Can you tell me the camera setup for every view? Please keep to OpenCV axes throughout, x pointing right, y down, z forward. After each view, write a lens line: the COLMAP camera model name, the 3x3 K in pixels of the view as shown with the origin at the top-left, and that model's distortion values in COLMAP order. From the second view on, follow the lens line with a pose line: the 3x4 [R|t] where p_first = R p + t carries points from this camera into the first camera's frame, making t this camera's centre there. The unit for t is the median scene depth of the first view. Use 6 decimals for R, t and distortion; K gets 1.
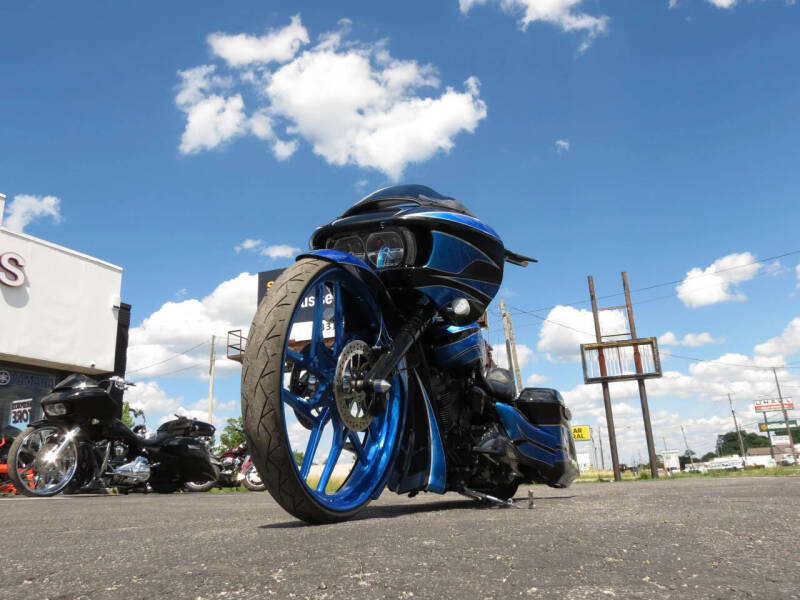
lens RADIAL K [[582.8, 0, 400.0], [0, 582.8, 300.0], [0, 0, 1]] dist [-0.011545, 0.002813]
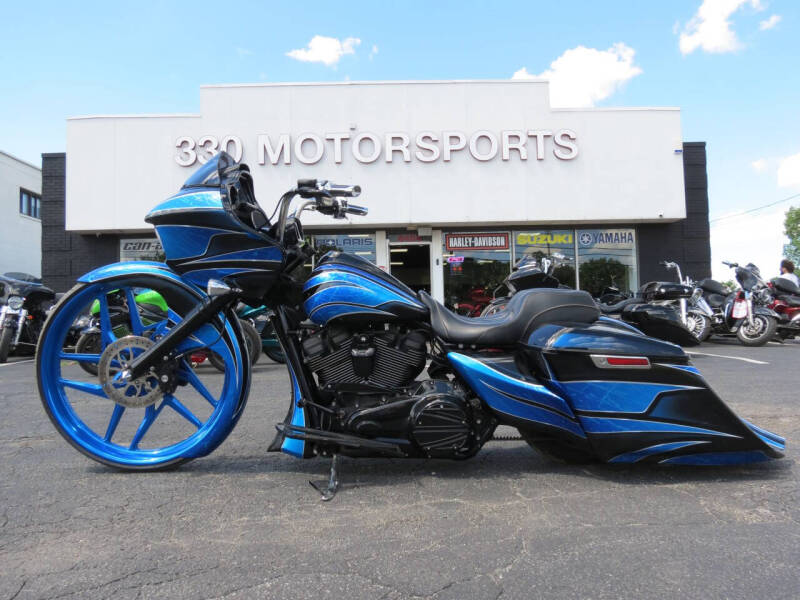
lens RADIAL K [[591.5, 0, 400.0], [0, 591.5, 300.0], [0, 0, 1]] dist [-0.017735, 0.003315]
pose [[0.439394, 0.012791, -0.898204, 0.209756], [0.255932, 0.956675, 0.138823, -0.004984], [0.861065, -0.290877, 0.417083, 0.161009]]
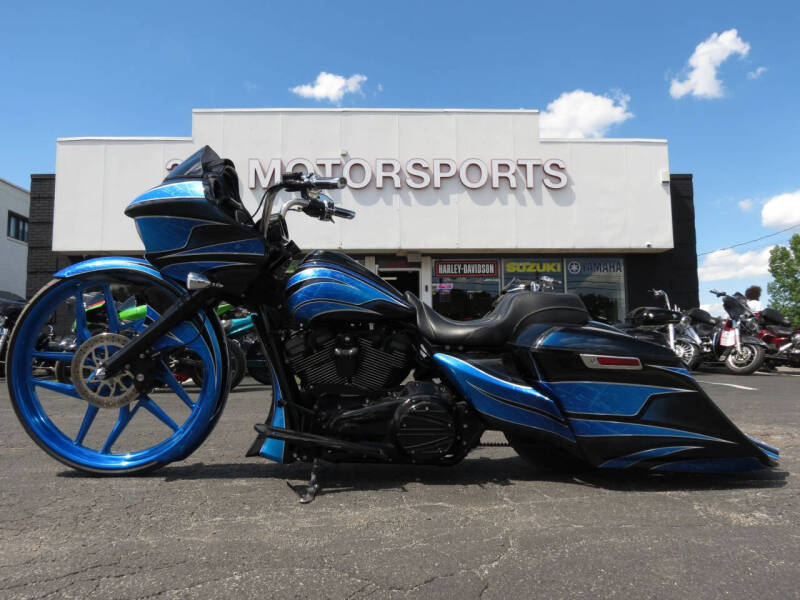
lens RADIAL K [[591.4, 0, 398.2], [0, 591.4, 305.2], [0, 0, 1]] dist [-0.015000, -0.000324]
pose [[0.452969, -0.021478, -0.891268, 0.205822], [0.241068, 0.965420, 0.099253, 0.006068], [0.858316, -0.259814, 0.442483, 0.161184]]
